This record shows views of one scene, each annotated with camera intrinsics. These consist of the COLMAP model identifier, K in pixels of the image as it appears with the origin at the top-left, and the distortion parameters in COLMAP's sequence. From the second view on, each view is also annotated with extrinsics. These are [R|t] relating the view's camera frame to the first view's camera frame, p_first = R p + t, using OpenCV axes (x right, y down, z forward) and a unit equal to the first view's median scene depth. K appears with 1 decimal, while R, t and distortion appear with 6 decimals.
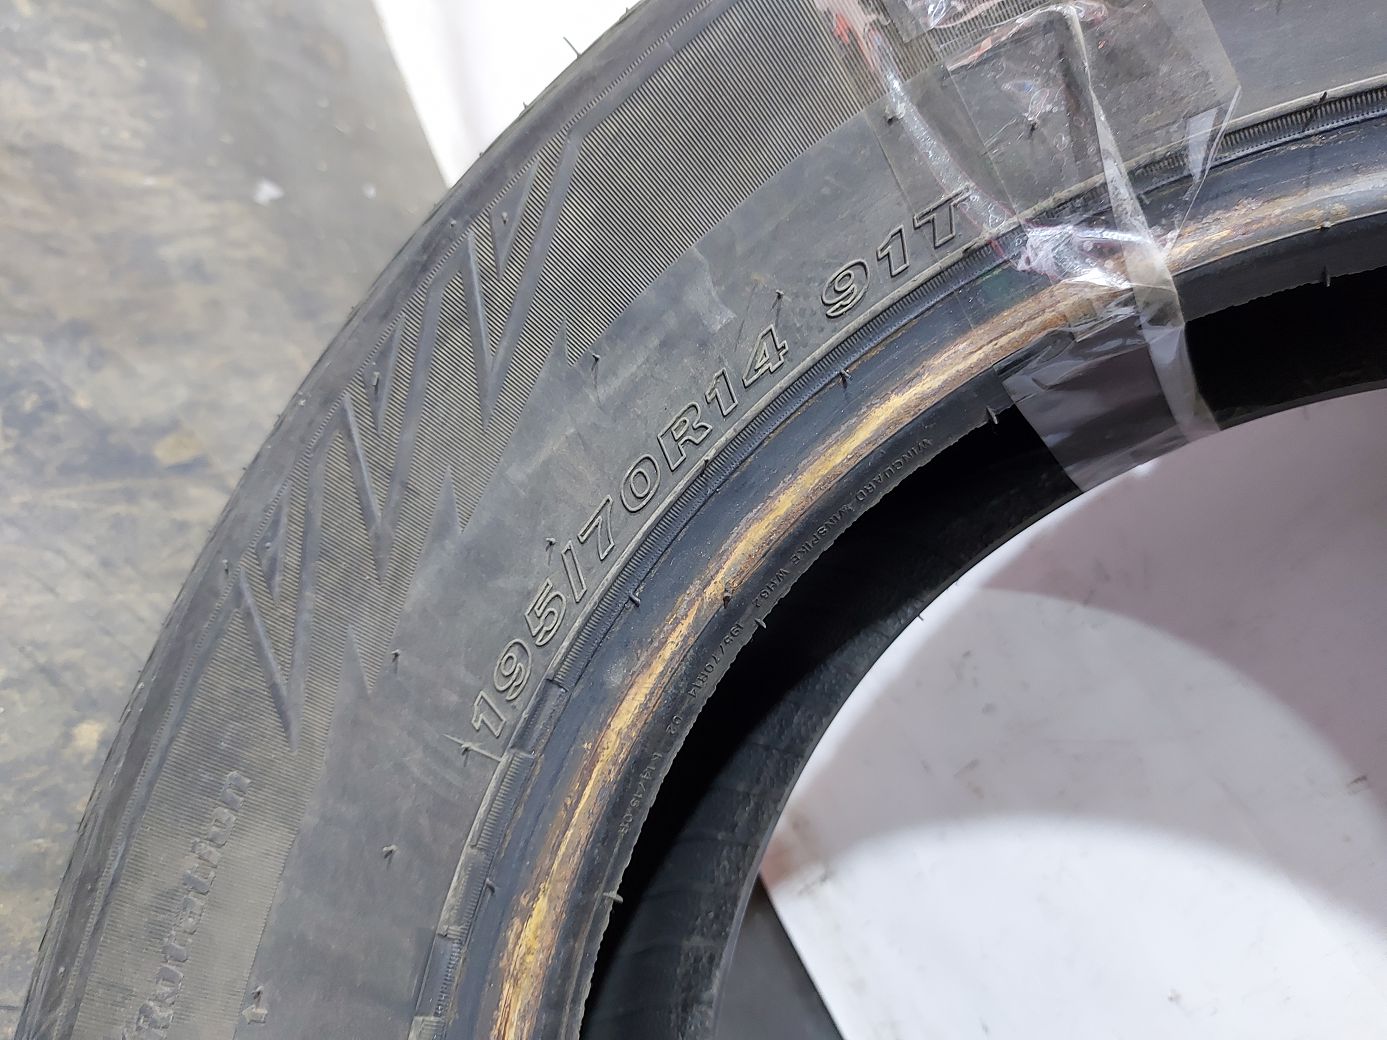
lens RADIAL K [[1057.3, 0, 693.5], [0, 1057.3, 520.0], [0, 0, 1]] dist [-0.000905, -0.001958]
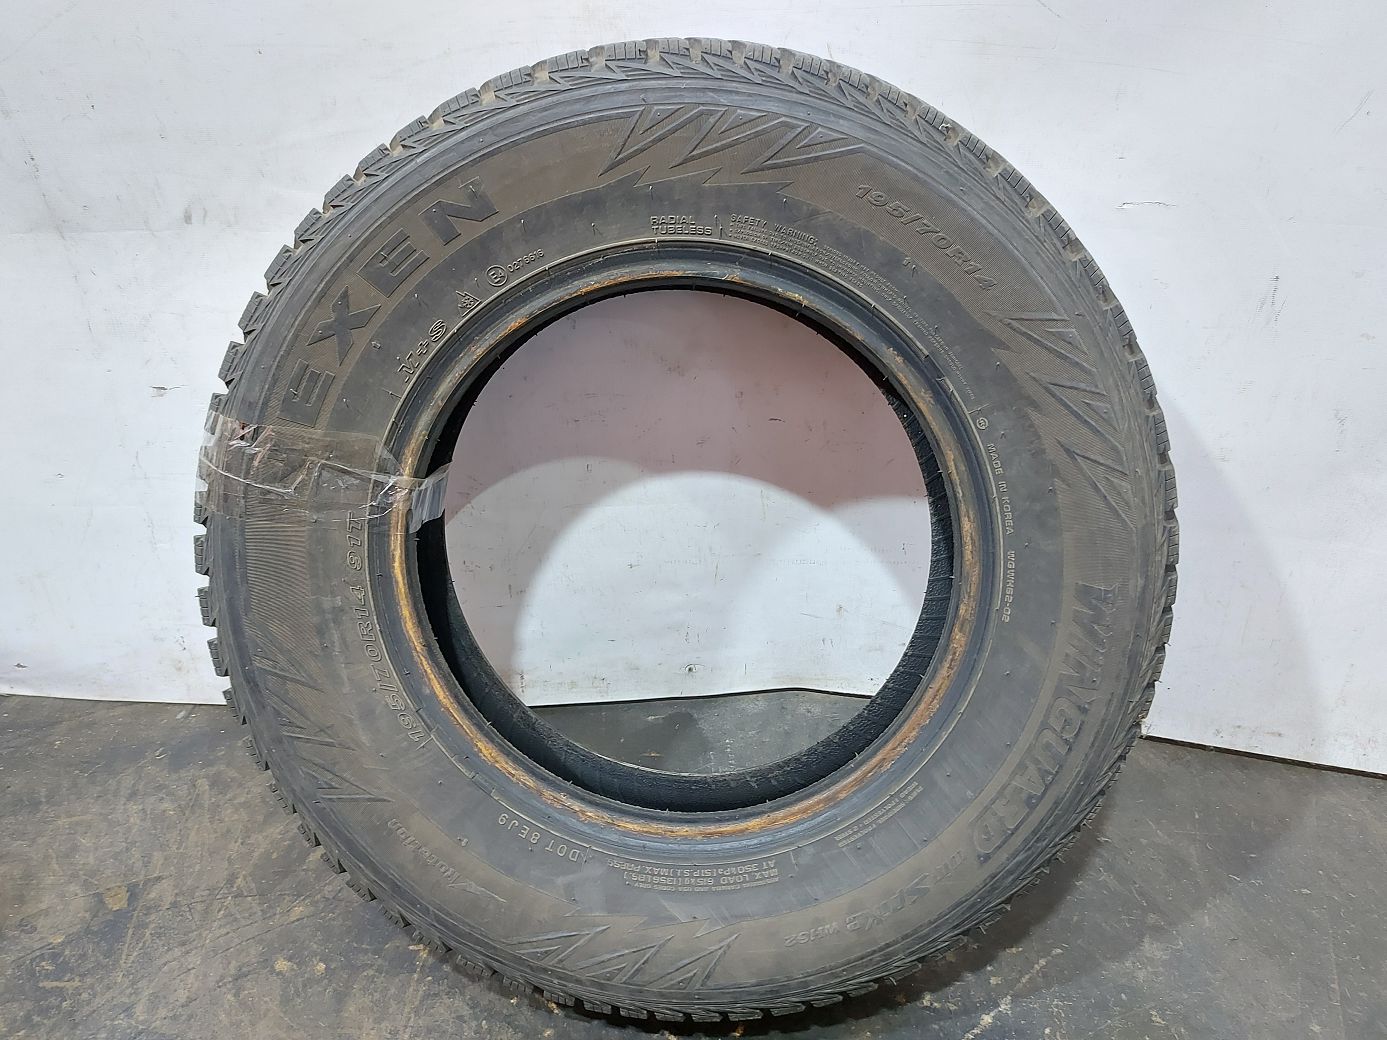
lens RADIAL K [[1057.3, 0, 693.5], [0, 1057.3, 520.0], [0, 0, 1]] dist [-0.000905, -0.001958]
pose [[0.426750, -0.848254, 0.313607, -0.276513], [0.776944, 0.521351, 0.352919, -0.565533], [-0.462864, 0.093047, 0.881532, -2.006258]]
